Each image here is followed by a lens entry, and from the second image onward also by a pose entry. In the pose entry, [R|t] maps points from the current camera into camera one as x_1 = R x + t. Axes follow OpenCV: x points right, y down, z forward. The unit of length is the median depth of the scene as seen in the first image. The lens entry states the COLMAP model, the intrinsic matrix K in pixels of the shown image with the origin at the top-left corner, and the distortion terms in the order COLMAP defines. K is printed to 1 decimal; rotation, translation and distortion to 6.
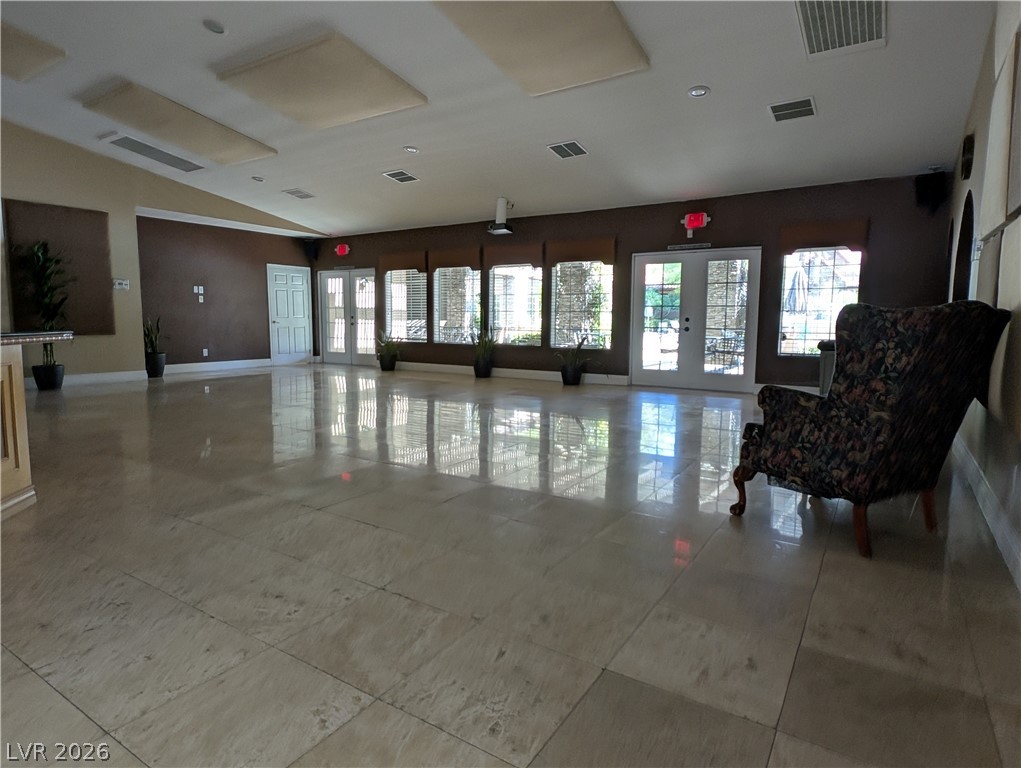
lens RADIAL K [[575.2, 0, 510.5], [0, 575.2, 384.0], [0, 0, 1]] dist [0.043487, -0.035106]
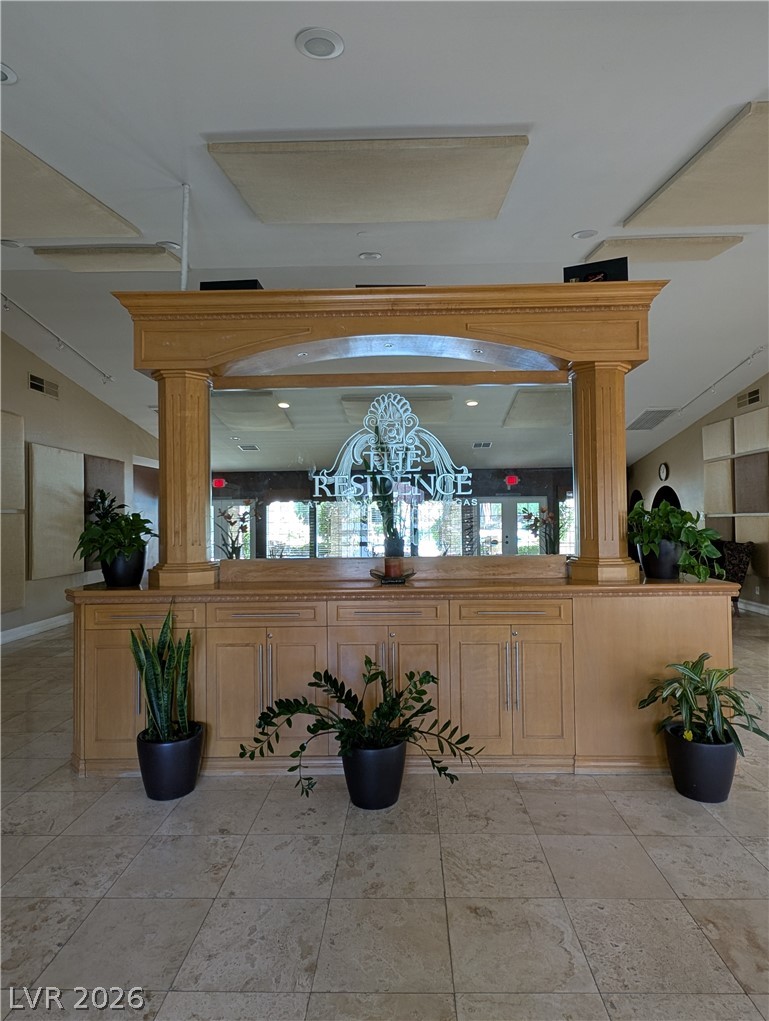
lens RADIAL K [[575.2, 0, 384.5], [0, 575.2, 510.5], [0, 0, 1]] dist [0.043487, -0.035106]
pose [[0.859263, -0.005482, 0.511505, -0.849200], [0.070730, 0.991611, -0.108191, -0.030560], [-0.506620, 0.129144, 0.852442, -0.255101]]
